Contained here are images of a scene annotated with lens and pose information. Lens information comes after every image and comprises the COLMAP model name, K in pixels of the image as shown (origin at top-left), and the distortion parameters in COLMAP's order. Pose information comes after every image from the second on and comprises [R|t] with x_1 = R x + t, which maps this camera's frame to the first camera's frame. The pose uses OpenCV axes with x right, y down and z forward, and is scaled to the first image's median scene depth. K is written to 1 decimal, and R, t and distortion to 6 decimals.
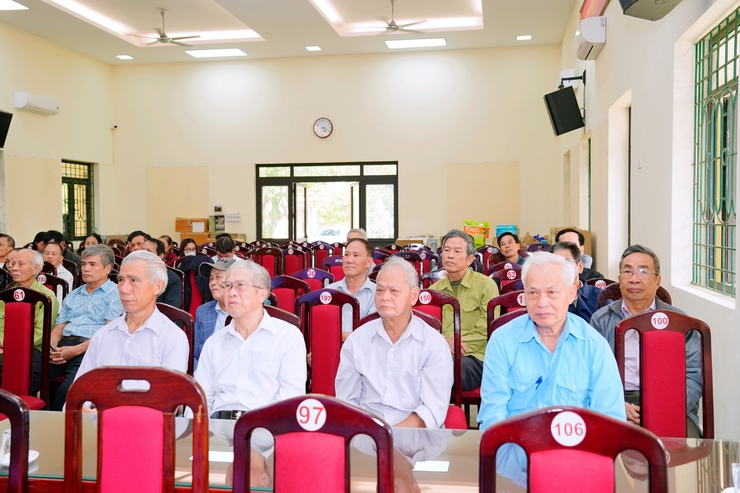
lens RADIAL K [[704.3, 0, 370.0], [0, 704.3, 246.5], [0, 0, 1]] dist [-0.002683, 0.007412]
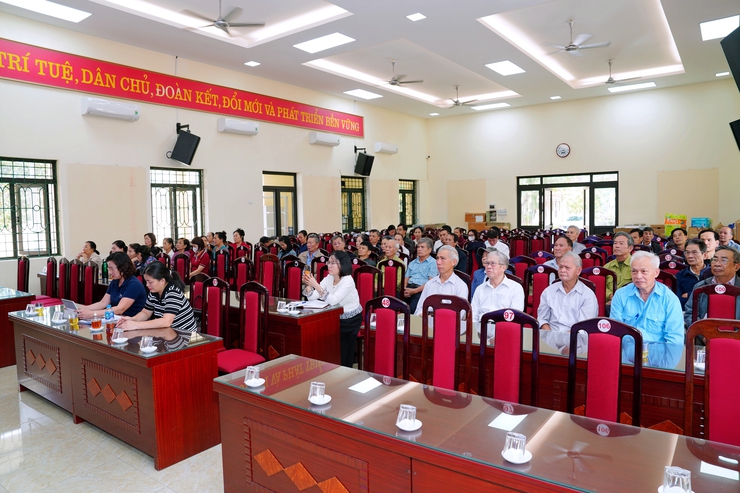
lens RADIAL K [[511.0, 0, 370.0], [0, 511.0, 246.5], [0, 0, 1]] dist [-0.101882, 0.075873]
pose [[0.897679, 0.014806, -0.440402, 0.042561], [0.003465, 0.999167, 0.040654, -0.015425], [0.440637, -0.038020, 0.896880, -0.141964]]
